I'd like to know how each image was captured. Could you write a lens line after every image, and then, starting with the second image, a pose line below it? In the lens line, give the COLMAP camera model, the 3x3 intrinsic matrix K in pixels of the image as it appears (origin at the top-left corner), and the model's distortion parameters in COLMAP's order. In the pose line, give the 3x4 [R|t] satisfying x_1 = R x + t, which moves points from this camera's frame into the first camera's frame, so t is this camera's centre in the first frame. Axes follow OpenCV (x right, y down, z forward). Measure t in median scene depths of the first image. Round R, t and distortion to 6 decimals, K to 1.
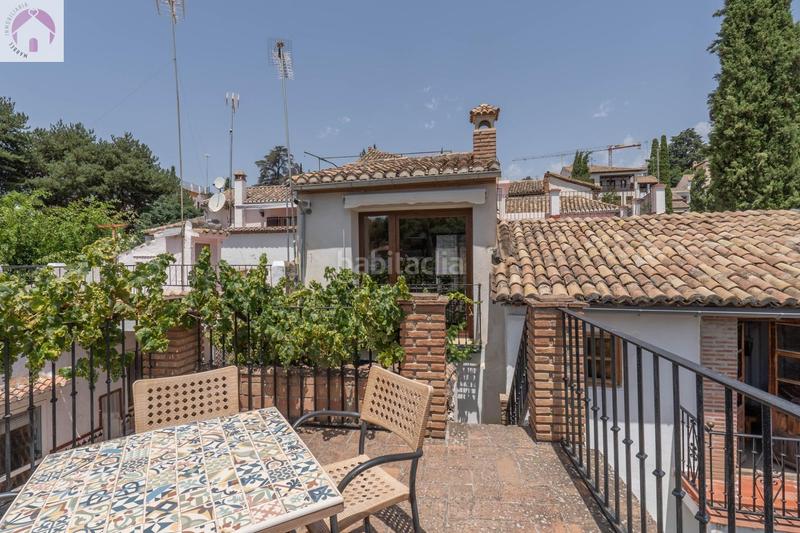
lens RADIAL K [[386.1, 0, 390.9], [0, 386.1, 256.9], [0, 0, 1]] dist [-0.003232, -0.000710]
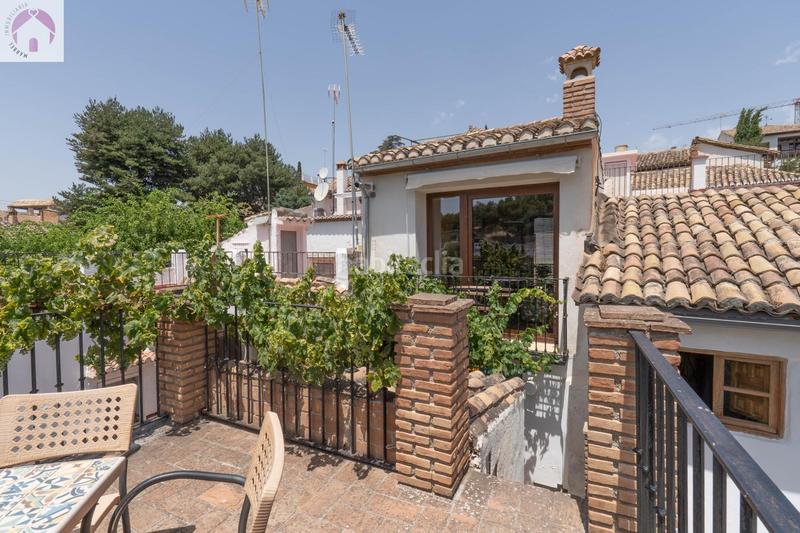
lens RADIAL K [[363.5, 0, 413.6], [0, 363.5, 256.9], [0, 0, 1]] dist [-0.007371, -0.000732]
pose [[0.954232, 0.009776, -0.298907, 0.145400], [0.002101, 0.999222, 0.039387, -0.002705], [0.299059, -0.038212, 0.953469, 0.191262]]
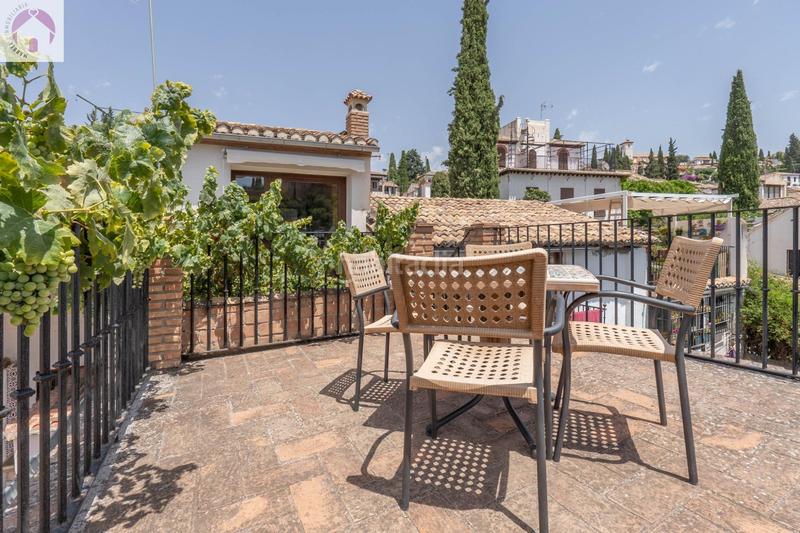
lens RADIAL K [[399.7, 0, 370.3], [0, 399.7, 267.7], [0, 0, 1]] dist [-0.004340, -0.000485]
pose [[0.784944, -0.015959, 0.619362, -0.496695], [0.008600, 0.999853, 0.014864, 0.132237], [-0.619508, -0.006341, 0.784965, 0.009408]]
